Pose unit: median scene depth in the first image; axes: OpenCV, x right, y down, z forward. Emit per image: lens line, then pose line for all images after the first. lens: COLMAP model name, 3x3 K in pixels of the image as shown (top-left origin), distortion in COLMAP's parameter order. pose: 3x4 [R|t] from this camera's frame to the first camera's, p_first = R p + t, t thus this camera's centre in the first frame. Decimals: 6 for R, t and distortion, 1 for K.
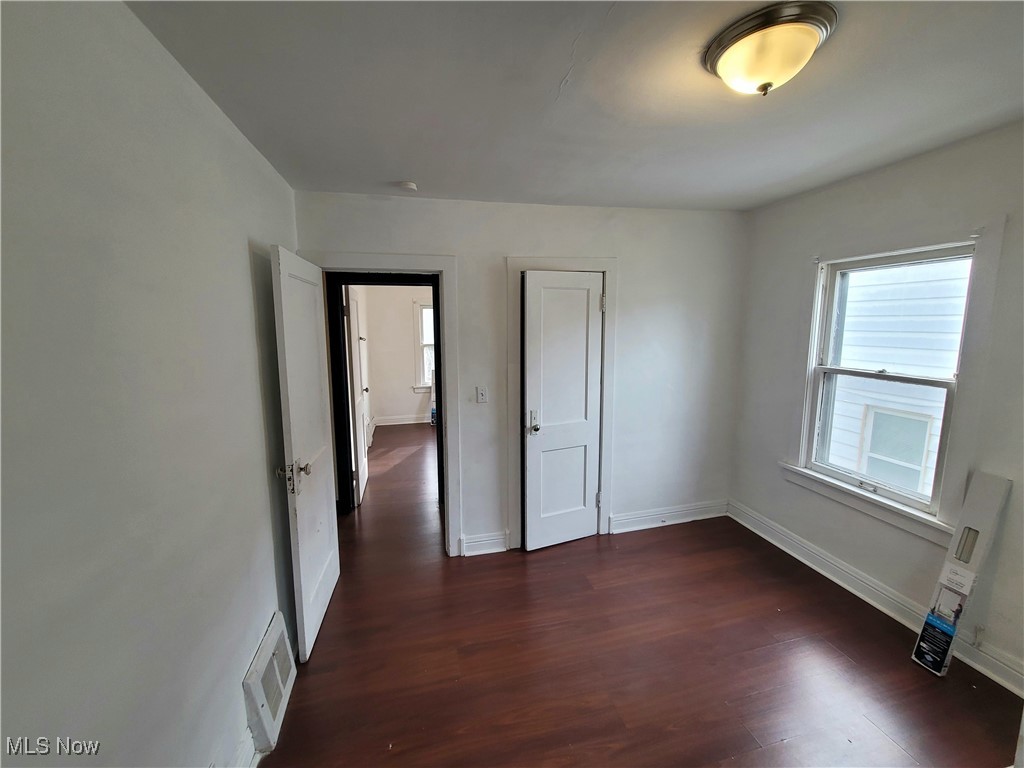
lens RADIAL K [[419.9, 0, 516.2], [0, 419.9, 380.7], [0, 0, 1]] dist [0.000354, -0.000080]
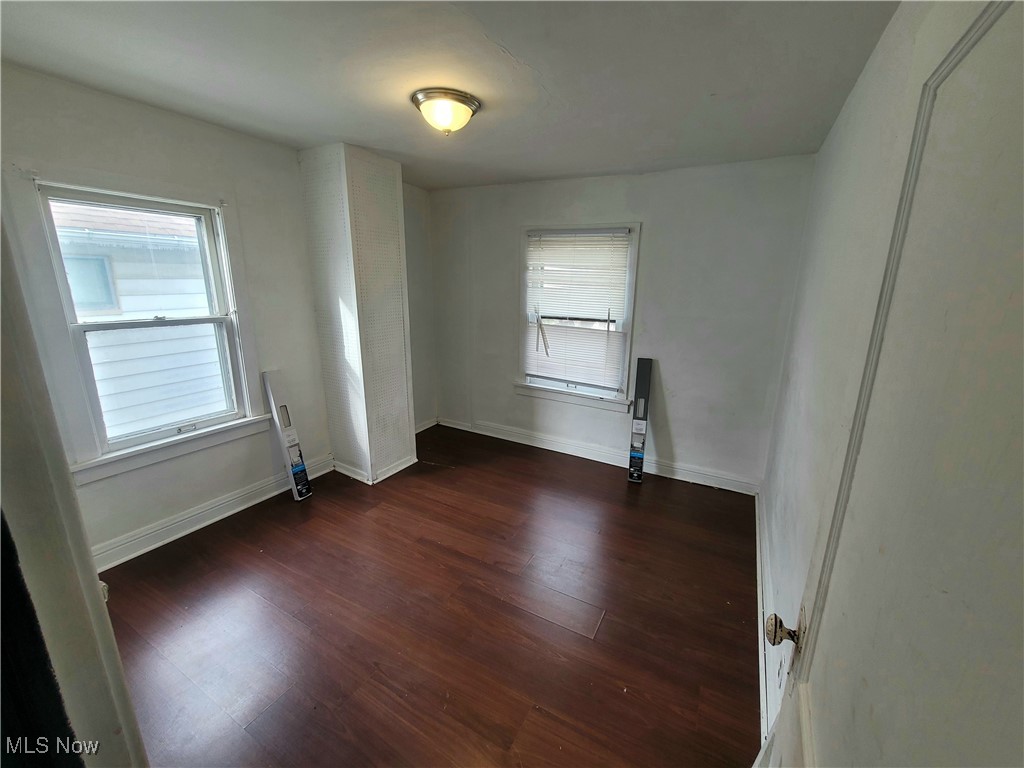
lens RADIAL K [[419.9, 0, 516.2], [0, 419.9, 380.7], [0, 0, 1]] dist [0.000354, -0.000080]
pose [[-0.728458, -0.179098, 0.661267, -0.456296], [0.077079, 0.937670, 0.338871, -0.159352], [-0.680741, 0.297823, -0.669248, 1.152078]]
